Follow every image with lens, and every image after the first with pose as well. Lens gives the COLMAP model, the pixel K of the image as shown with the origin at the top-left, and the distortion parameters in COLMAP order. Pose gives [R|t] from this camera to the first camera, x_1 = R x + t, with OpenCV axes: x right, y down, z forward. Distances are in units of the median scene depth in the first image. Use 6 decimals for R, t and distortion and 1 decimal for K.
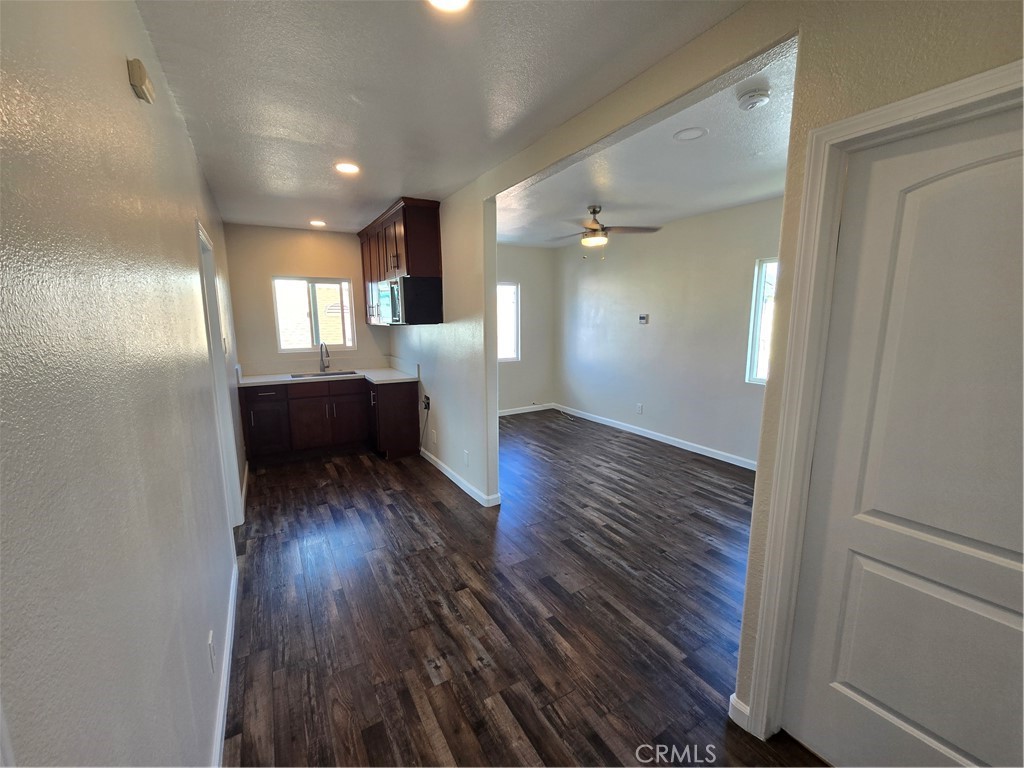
lens RADIAL K [[418.6, 0, 507.3], [0, 418.6, 383.9], [0, 0, 1]] dist [-0.016566, 0.000044]
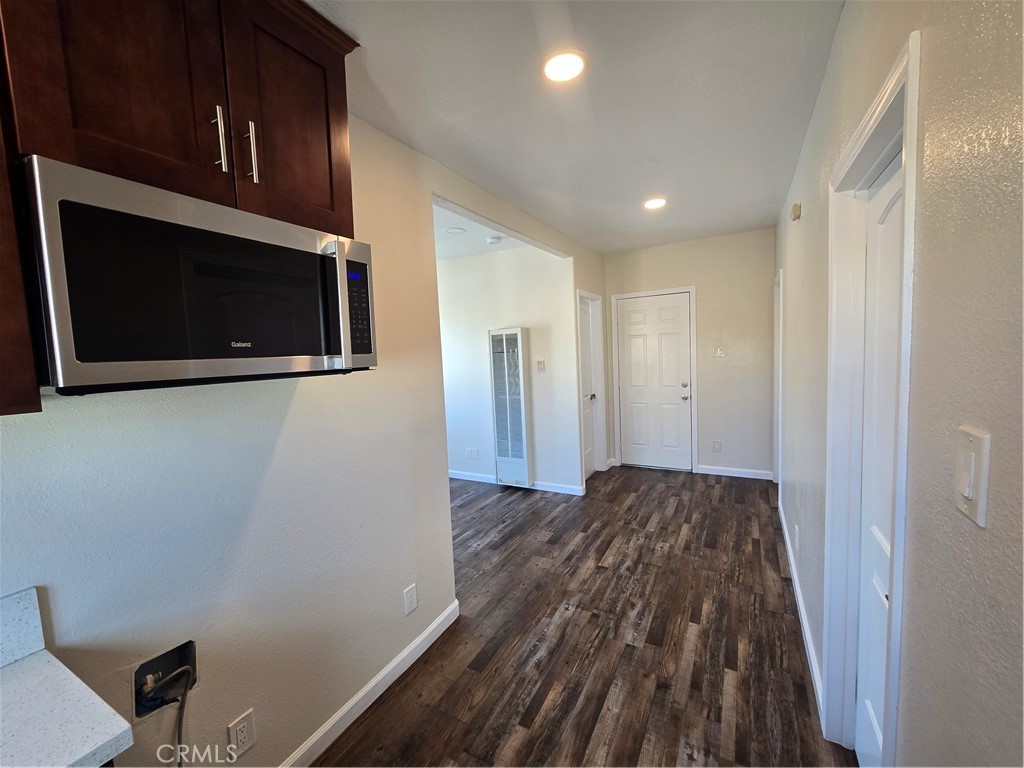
lens RADIAL K [[418.6, 0, 507.3], [0, 418.6, 383.9], [0, 0, 1]] dist [-0.016566, 0.000044]
pose [[-0.509617, -0.041898, 0.859380, -0.637724], [0.185877, 0.969866, 0.157510, -0.168772], [-0.840083, 0.240009, -0.486473, 1.099174]]
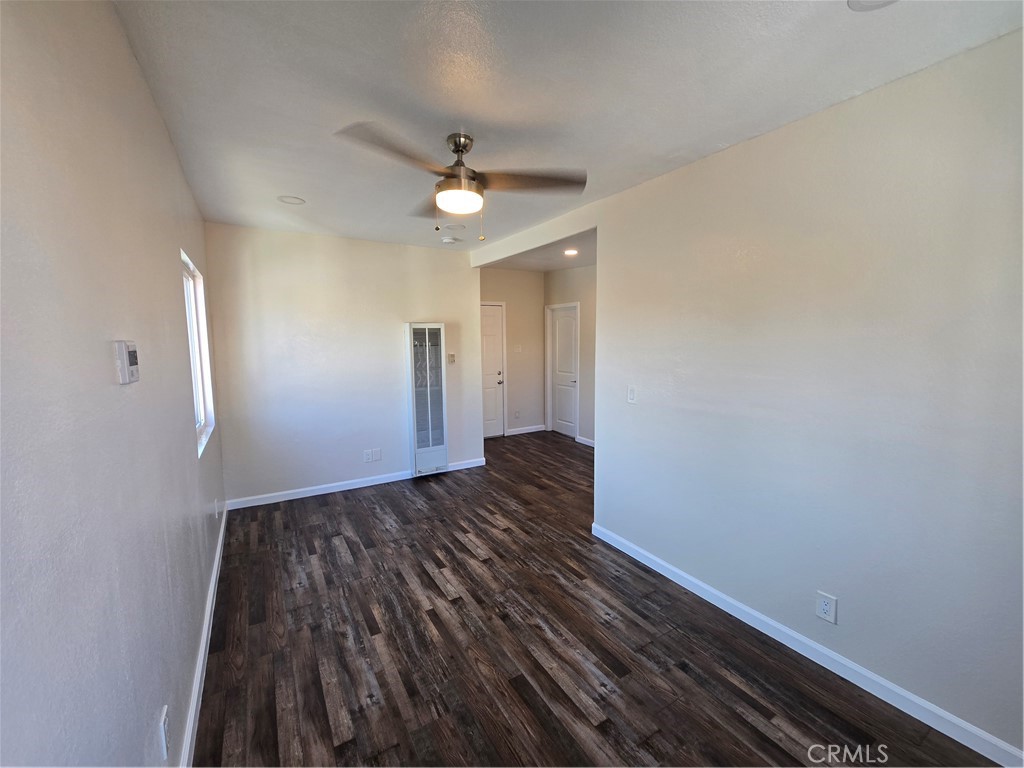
lens RADIAL K [[418.6, 0, 507.3], [0, 418.6, 383.9], [0, 0, 1]] dist [-0.016566, 0.000044]
pose [[-0.999628, 0.023331, -0.014120, 0.173704], [0.018810, 0.964770, 0.262422, -0.279141], [0.019745, 0.262059, -0.964850, 1.725797]]
